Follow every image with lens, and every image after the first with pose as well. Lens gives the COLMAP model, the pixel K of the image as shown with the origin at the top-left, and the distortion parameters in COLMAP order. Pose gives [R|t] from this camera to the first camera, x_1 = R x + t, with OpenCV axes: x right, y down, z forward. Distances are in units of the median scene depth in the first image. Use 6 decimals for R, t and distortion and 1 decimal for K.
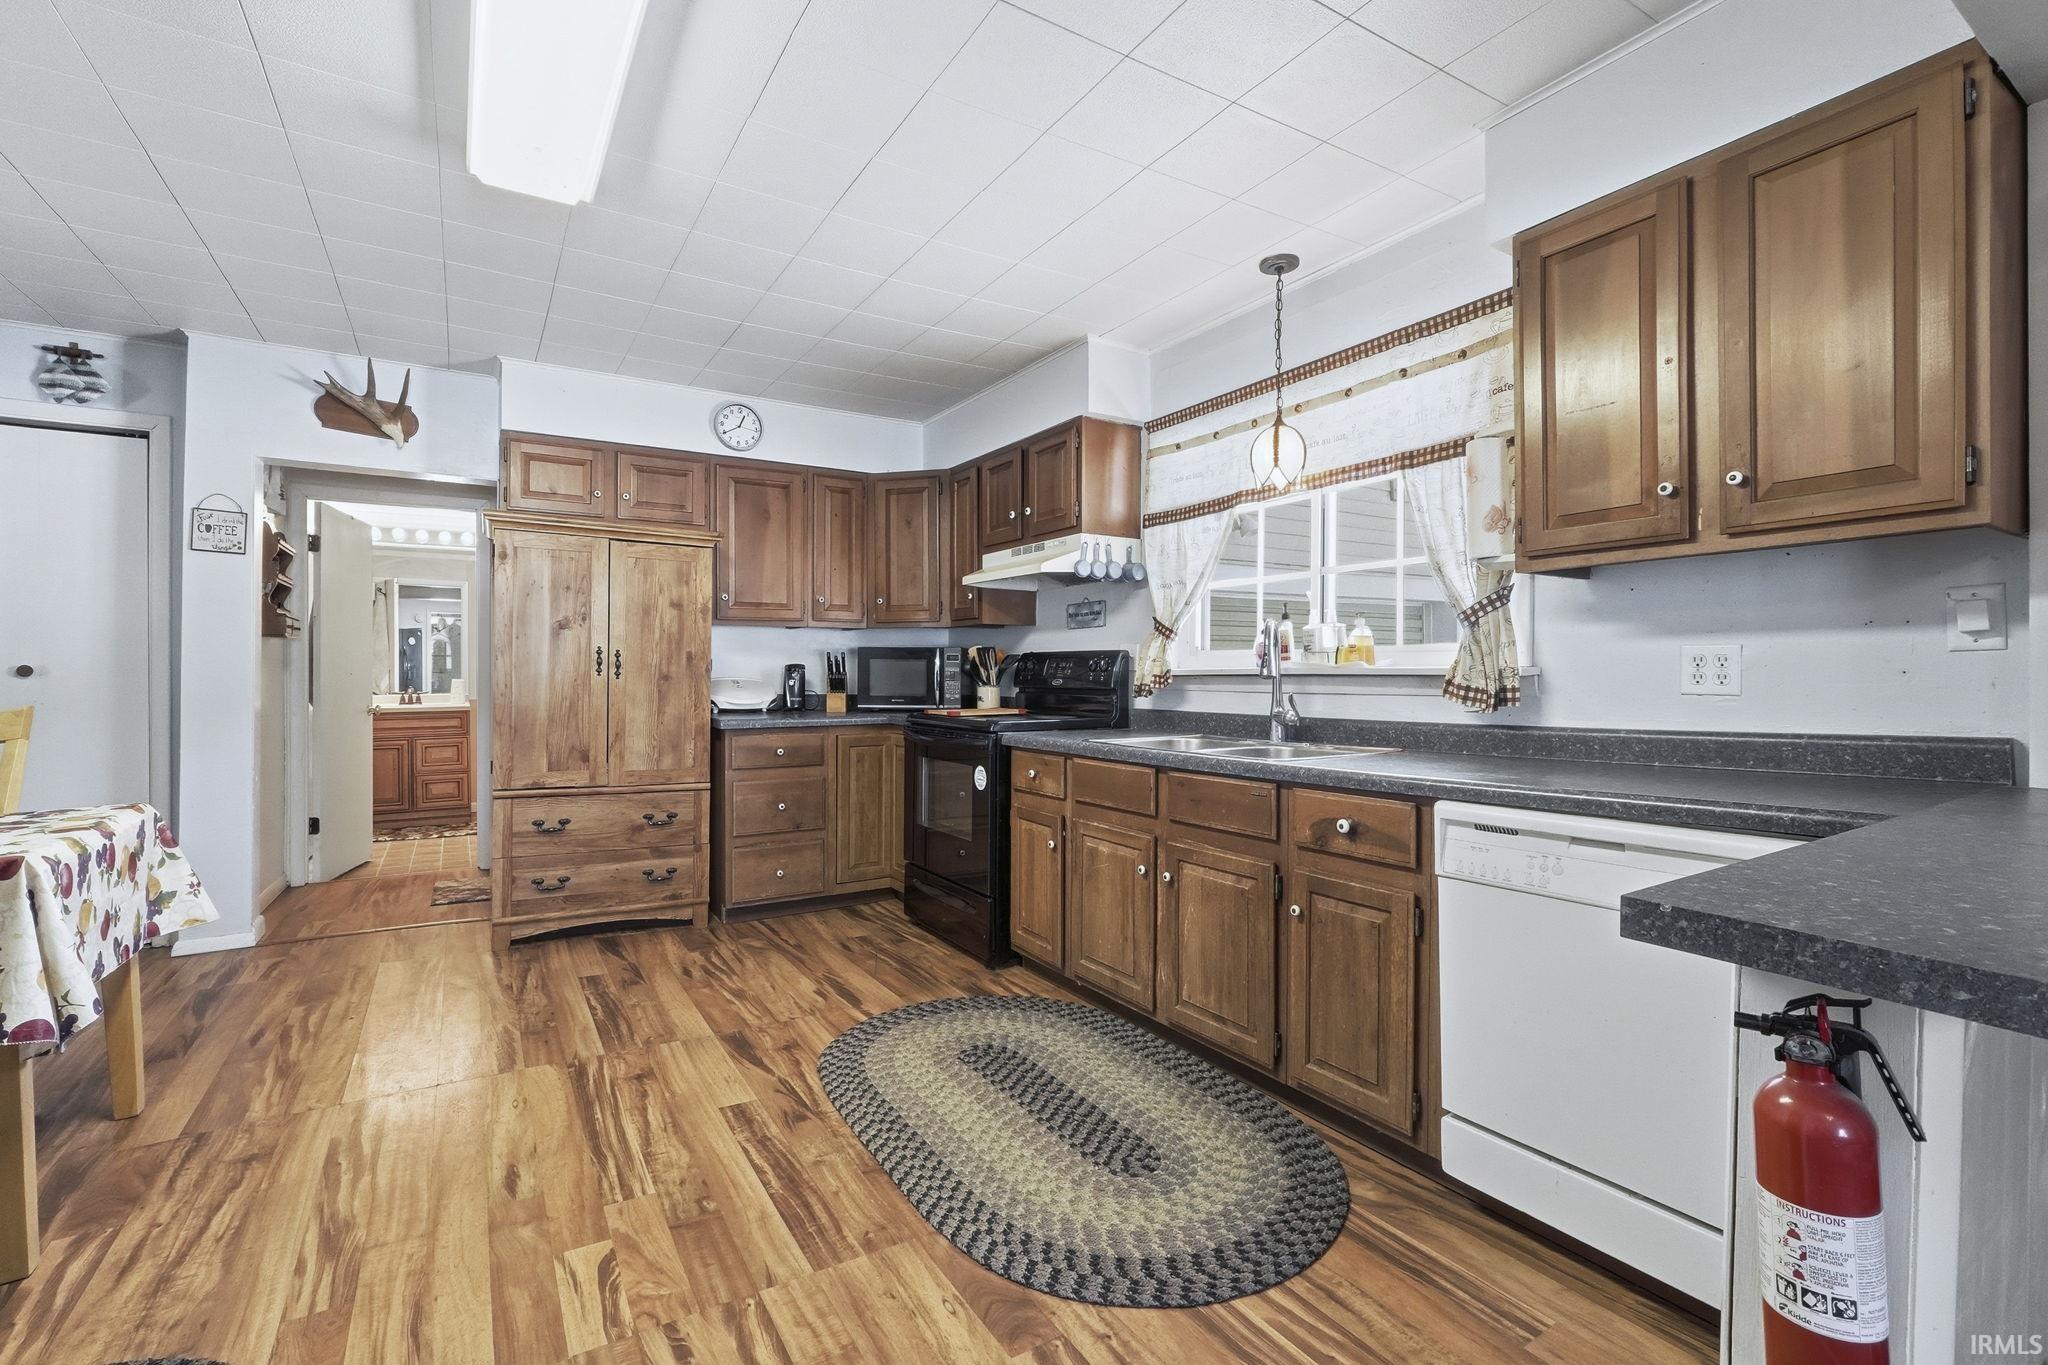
lens RADIAL K [[898.0, 0, 1022.4], [0, 898.0, 676.0], [0, 0, 1]] dist [-0.017361, 0.000341]
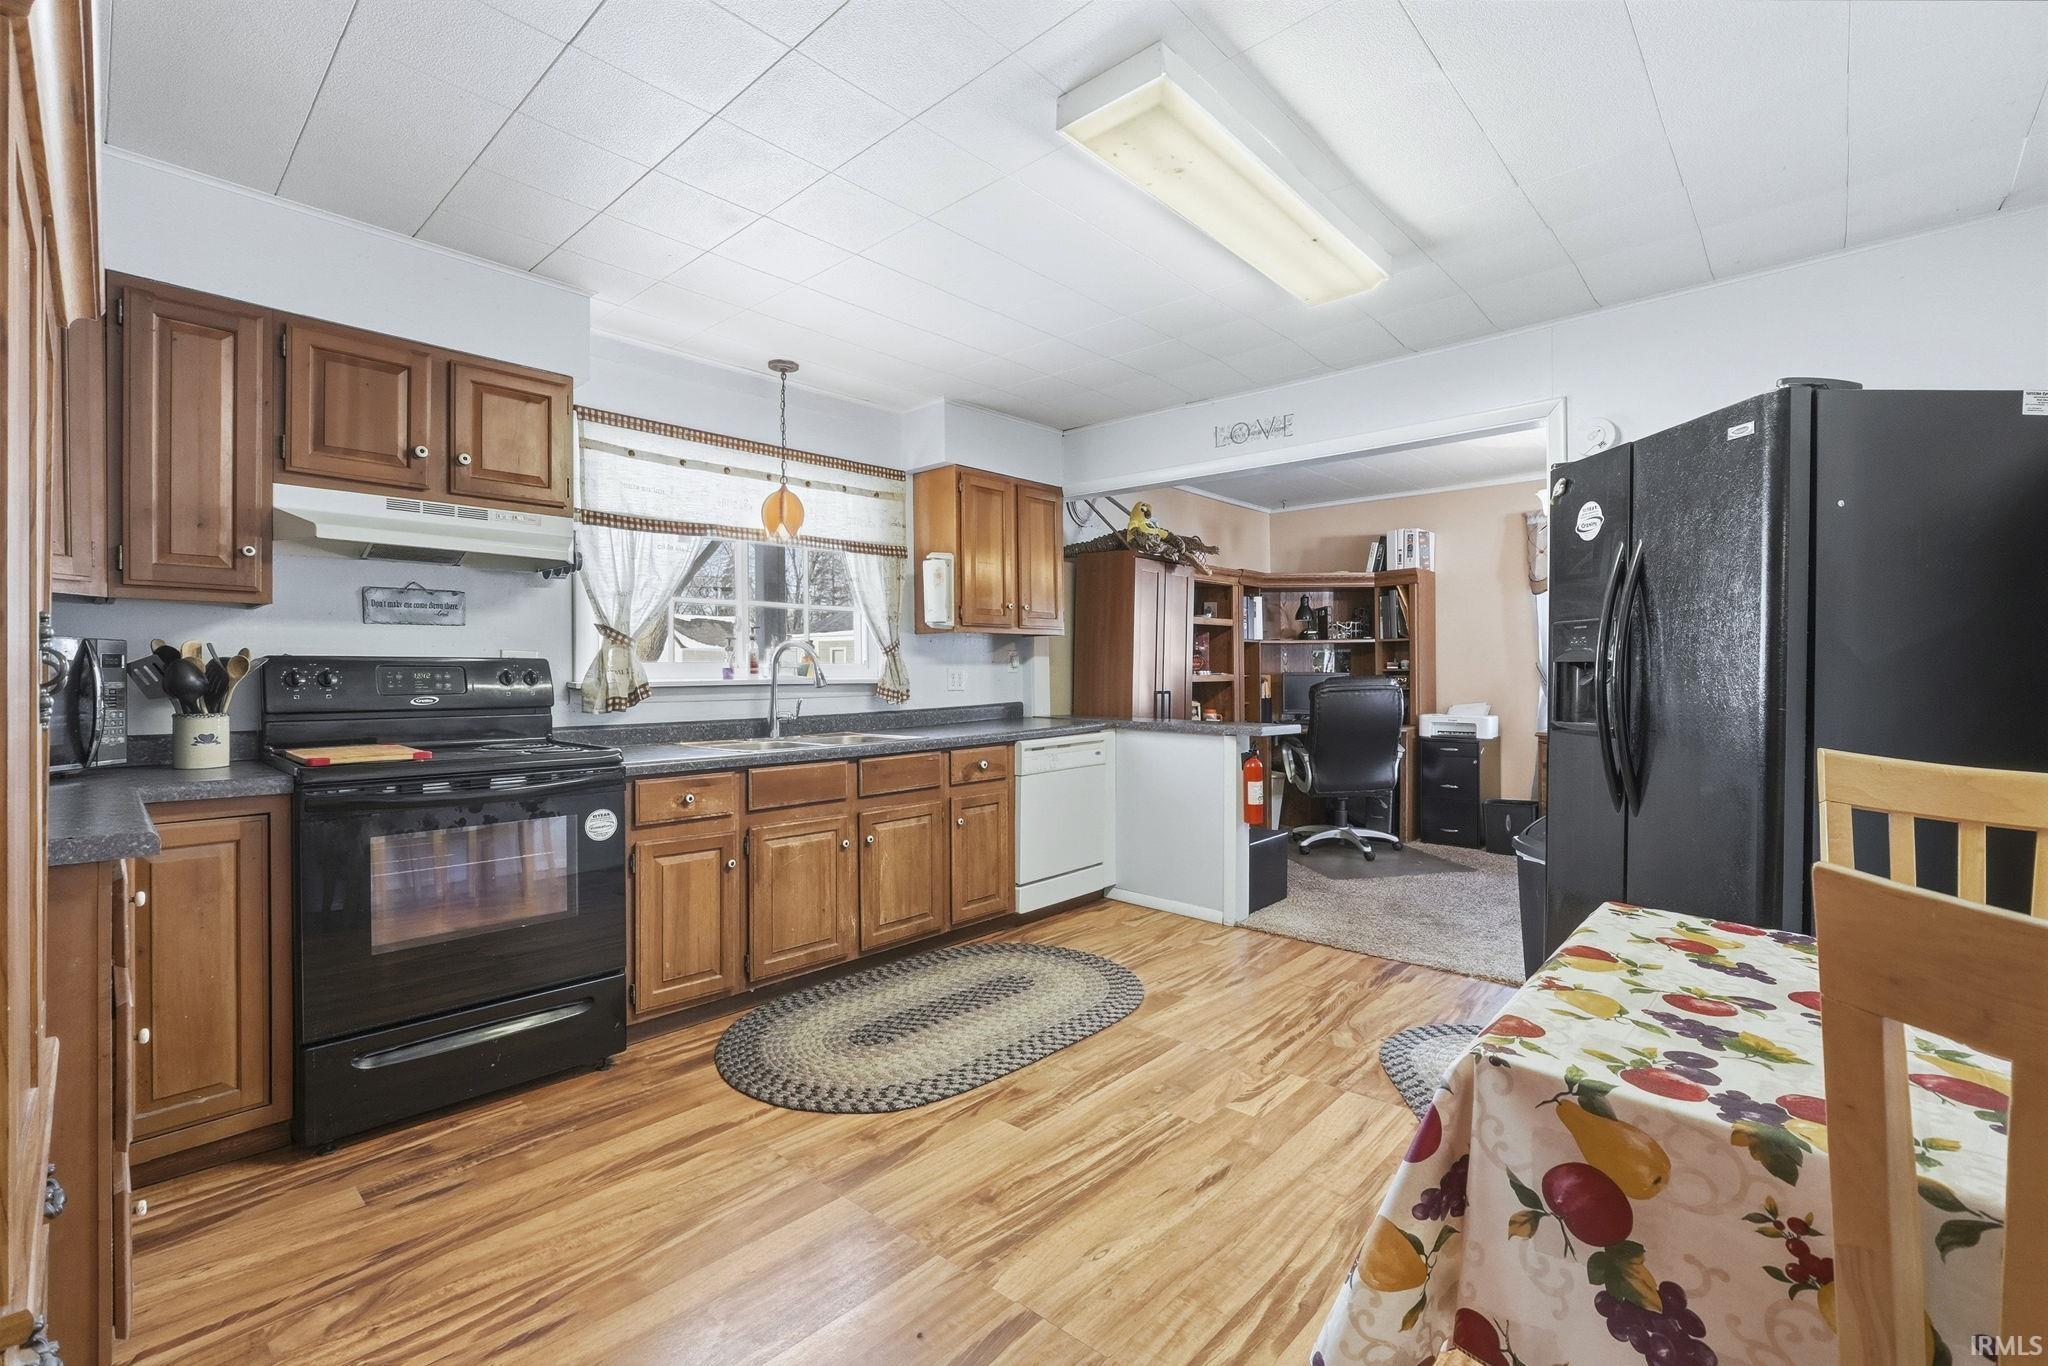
lens RADIAL K [[881.3, 0, 1016.7], [0, 881.3, 670.5], [0, 0, 1]] dist [-0.017260, 0.000180]
pose [[-0.259343, 0.003535, 0.965779, -1.028775], [0.006647, 0.999976, -0.001875, -0.017445], [-0.965762, 0.005934, -0.259361, 1.014591]]
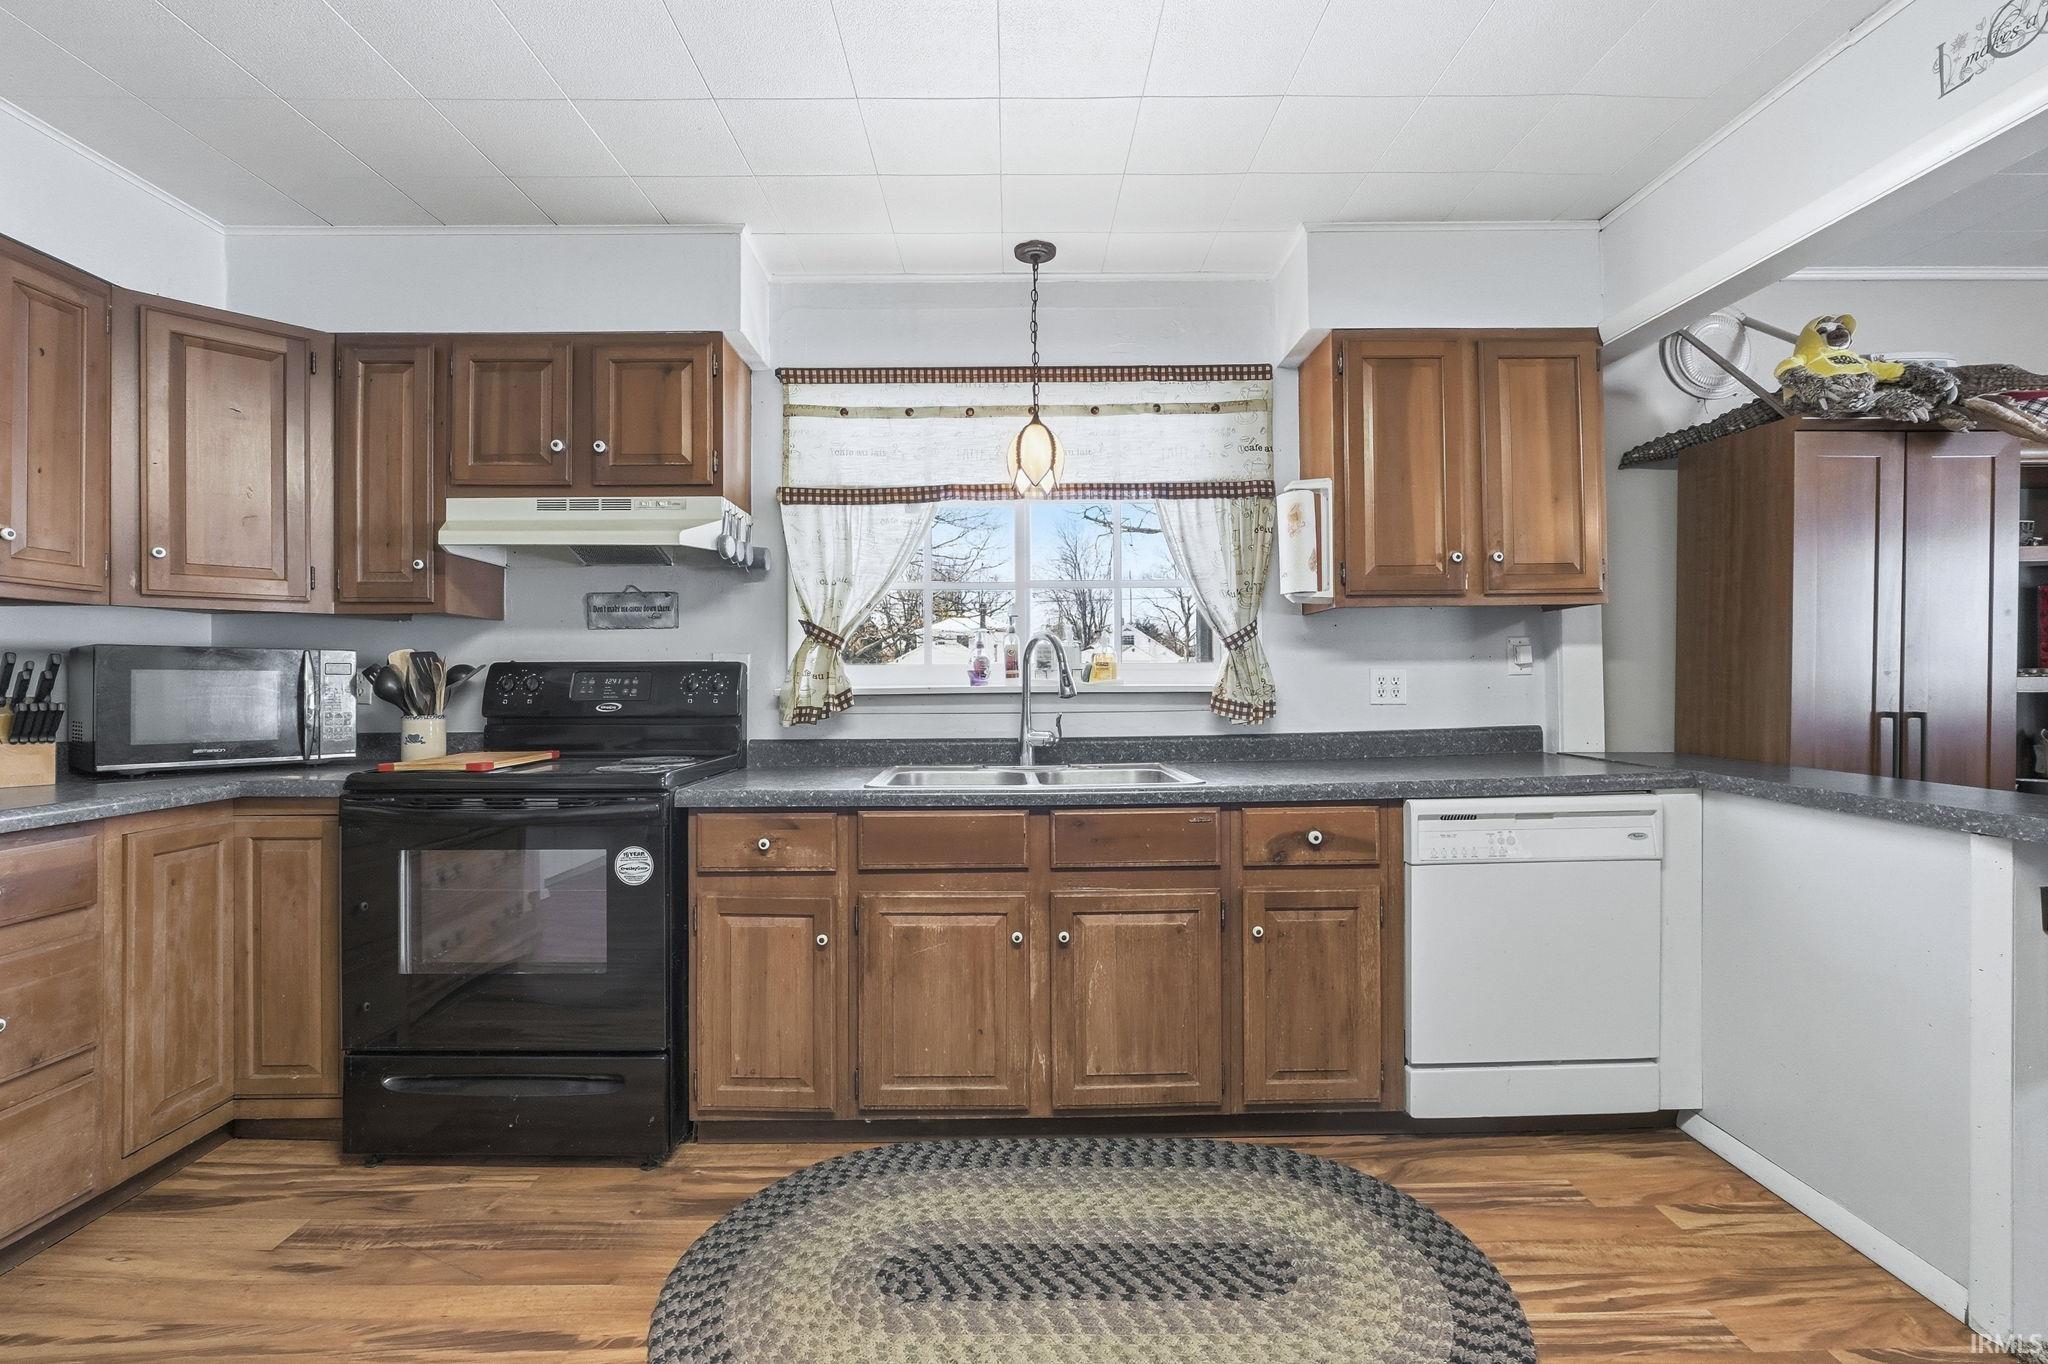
lens RADIAL K [[893.7, 0, 1022.1], [0, 893.7, 677.3], [0, 0, 1]] dist [-0.021423, 0.006421]
pose [[0.520470, 0.002723, 0.853875, -0.513802], [0.008810, 0.999925, -0.008559, -0.010305], [-0.853834, 0.011978, 0.520407, 0.538551]]
